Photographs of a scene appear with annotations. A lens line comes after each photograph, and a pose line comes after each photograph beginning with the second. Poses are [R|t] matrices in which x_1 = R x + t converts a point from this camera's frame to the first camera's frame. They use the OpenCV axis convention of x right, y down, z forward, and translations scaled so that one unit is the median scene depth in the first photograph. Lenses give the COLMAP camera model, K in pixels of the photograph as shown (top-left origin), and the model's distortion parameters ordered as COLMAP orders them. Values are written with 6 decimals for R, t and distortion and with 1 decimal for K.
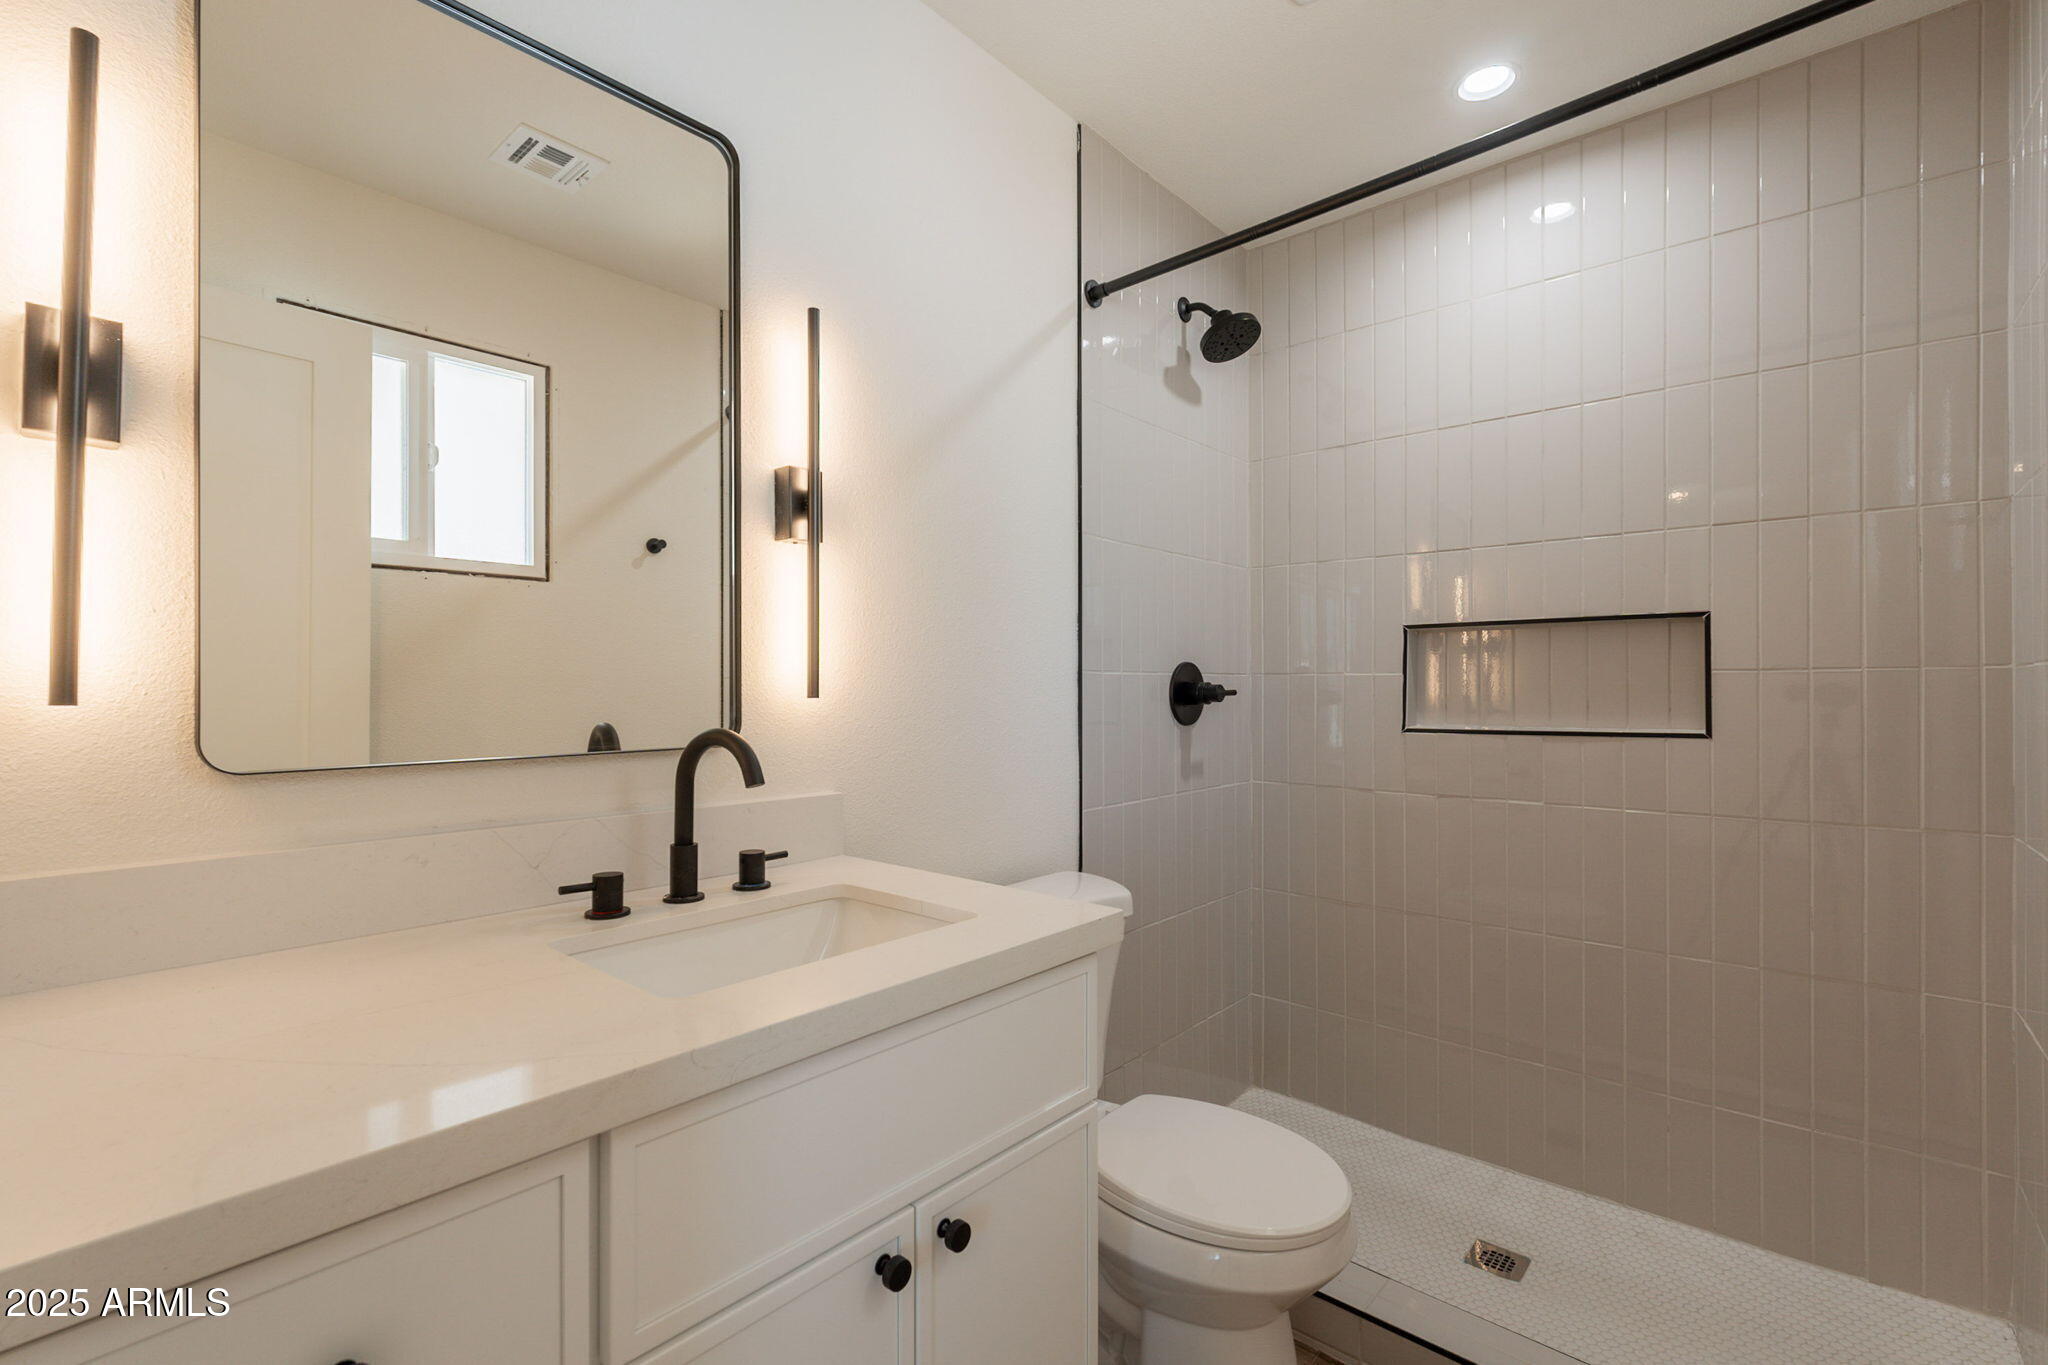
lens RADIAL K [[902.9, 0, 1019.6], [0, 902.9, 681.4], [0, 0, 1]] dist [-0.002877, -0.000387]
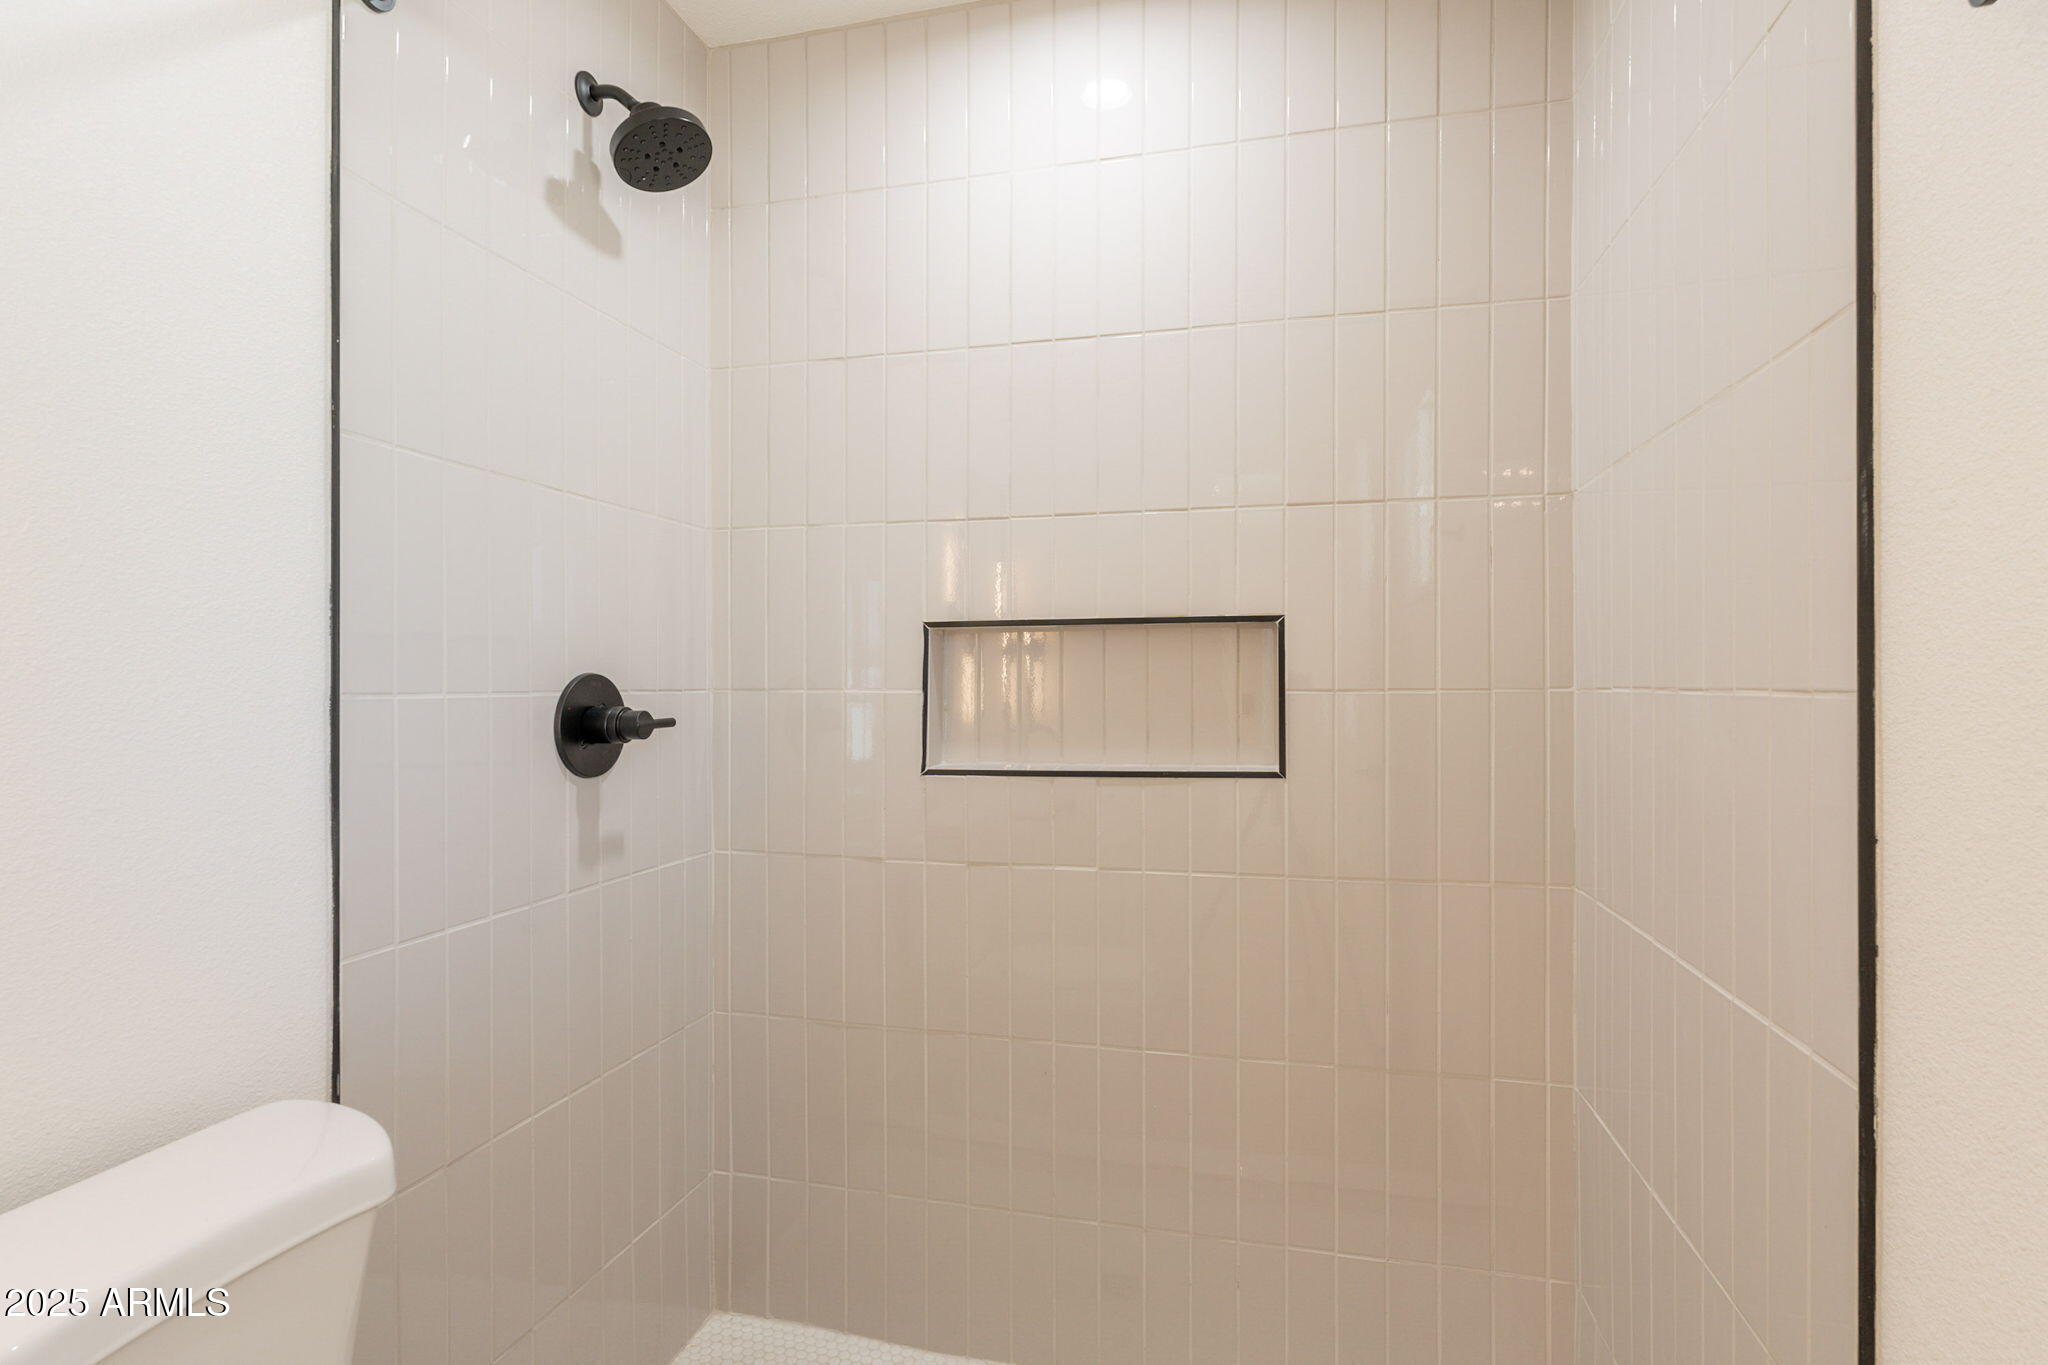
lens RADIAL K [[902.9, 0, 1023.8], [0, 902.9, 675.7], [0, 0, 1]] dist [-0.002877, -0.000387]
pose [[0.889404, -0.002417, 0.457116, 0.261031], [-0.000969, 0.999974, 0.007172, -0.038394], [-0.457121, -0.006822, 0.889378, 0.511052]]
